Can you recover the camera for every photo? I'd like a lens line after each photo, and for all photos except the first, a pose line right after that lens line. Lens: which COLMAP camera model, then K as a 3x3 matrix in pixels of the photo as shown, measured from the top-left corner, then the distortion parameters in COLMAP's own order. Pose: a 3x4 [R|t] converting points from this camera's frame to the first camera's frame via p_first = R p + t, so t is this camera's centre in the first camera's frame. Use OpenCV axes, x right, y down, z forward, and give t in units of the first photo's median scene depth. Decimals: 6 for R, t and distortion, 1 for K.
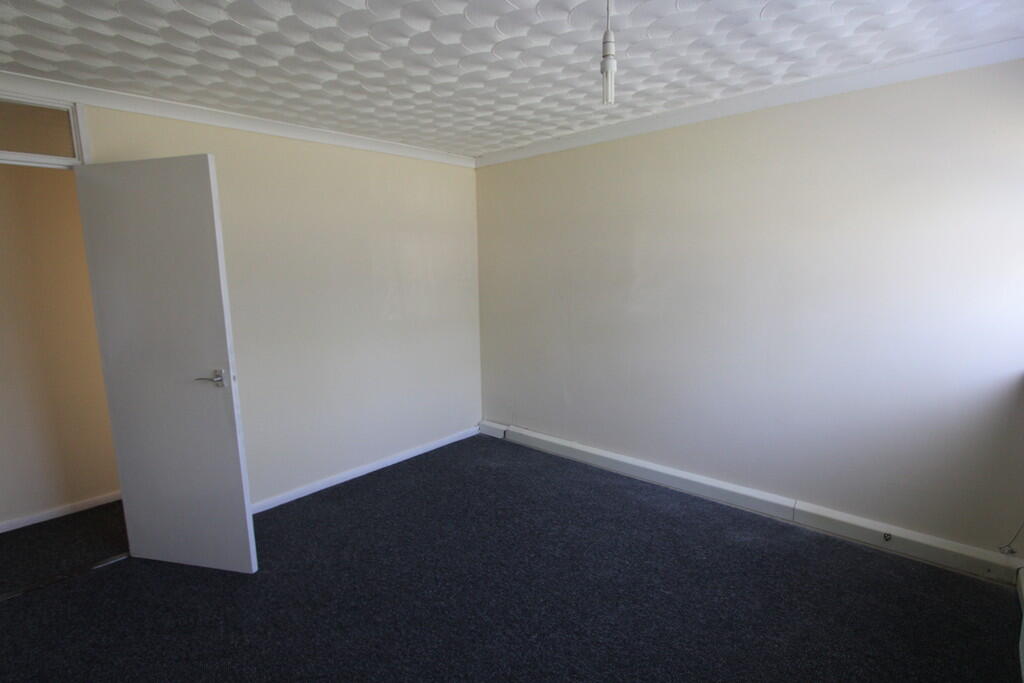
lens RADIAL K [[508.5, 0, 507.0], [0, 508.5, 343.6], [0, 0, 1]] dist [-0.016571, 0.002525]
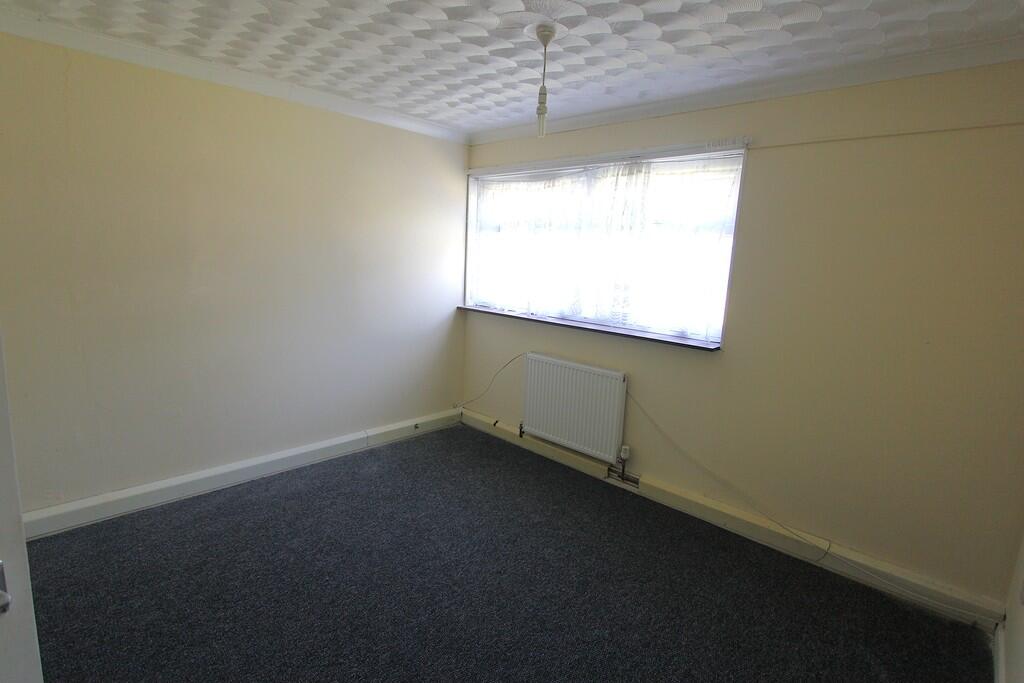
lens RADIAL K [[508.5, 0, 507.0], [0, 508.5, 343.6], [0, 0, 1]] dist [-0.016571, 0.002525]
pose [[0.011570, -0.151621, 0.988371, -0.693729], [0.103704, 0.983289, 0.149627, -0.068846], [-0.994541, 0.100767, 0.027101, 0.590878]]
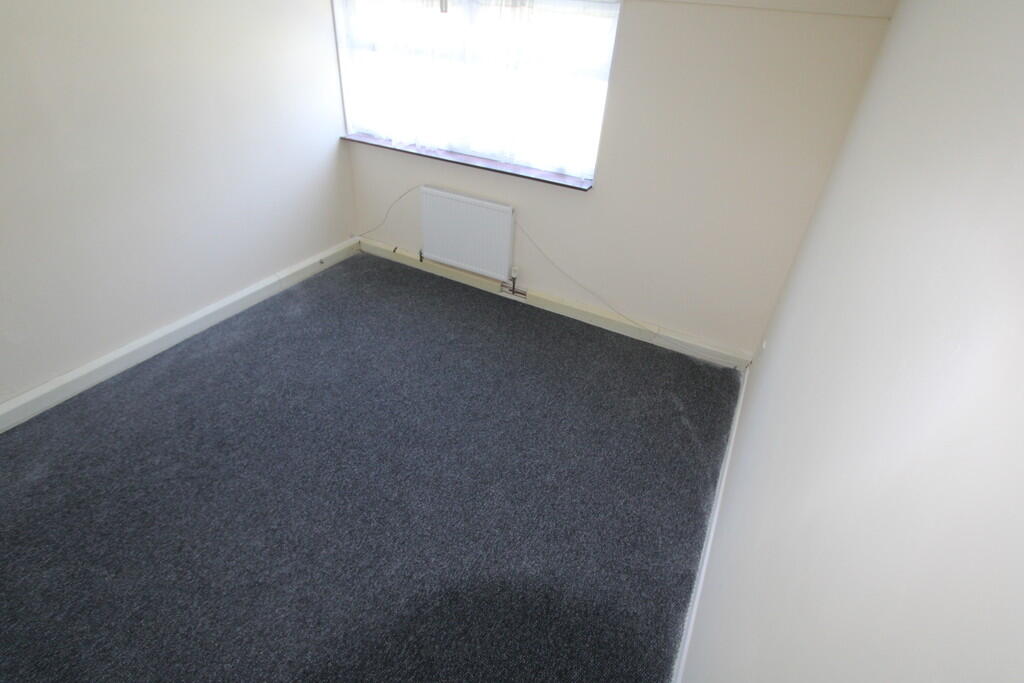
lens RADIAL K [[508.5, 0, 507.0], [0, 508.5, 343.6], [0, 0, 1]] dist [-0.016571, 0.002525]
pose [[-0.263296, -0.539828, 0.799538, -0.813390], [0.091520, 0.811067, 0.577750, -0.281588], [-0.960364, 0.225293, -0.164145, 0.677192]]
